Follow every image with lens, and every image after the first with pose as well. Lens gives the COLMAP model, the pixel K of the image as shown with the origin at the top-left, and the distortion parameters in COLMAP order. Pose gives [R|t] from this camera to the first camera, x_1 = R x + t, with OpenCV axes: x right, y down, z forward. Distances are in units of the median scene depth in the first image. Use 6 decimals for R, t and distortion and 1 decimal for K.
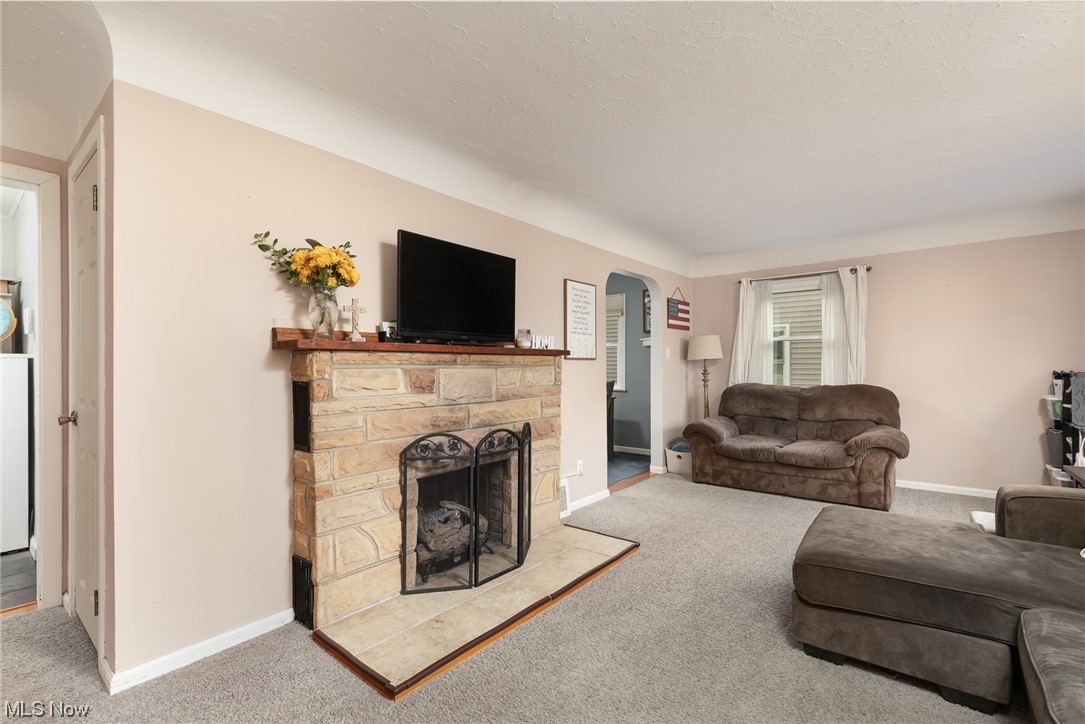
lens RADIAL K [[491.4, 0, 561.7], [0, 491.4, 365.6], [0, 0, 1]] dist [0.002650, 0.000377]
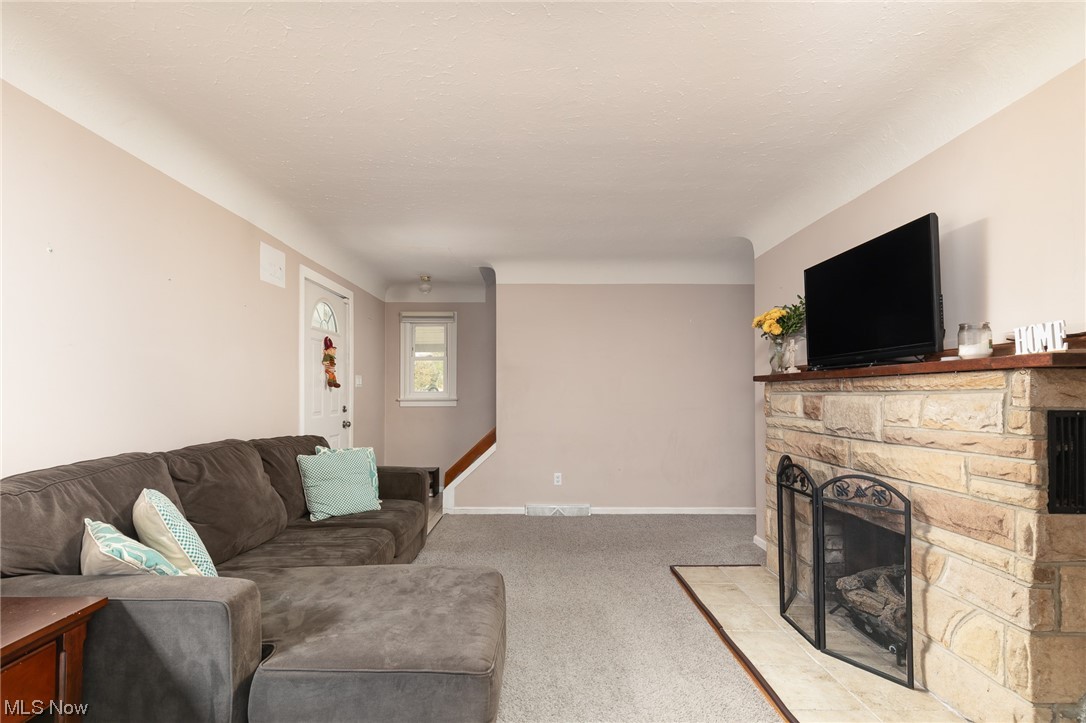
lens RADIAL K [[491.9, 0, 539.1], [0, 491.9, 388.5], [0, 0, 1]] dist [0.002650, 0.000377]
pose [[-0.785364, -0.001435, -0.619033, 0.565430], [0.003166, 0.999975, -0.006335, -0.002855], [0.619027, -0.006935, -0.785339, 1.007803]]
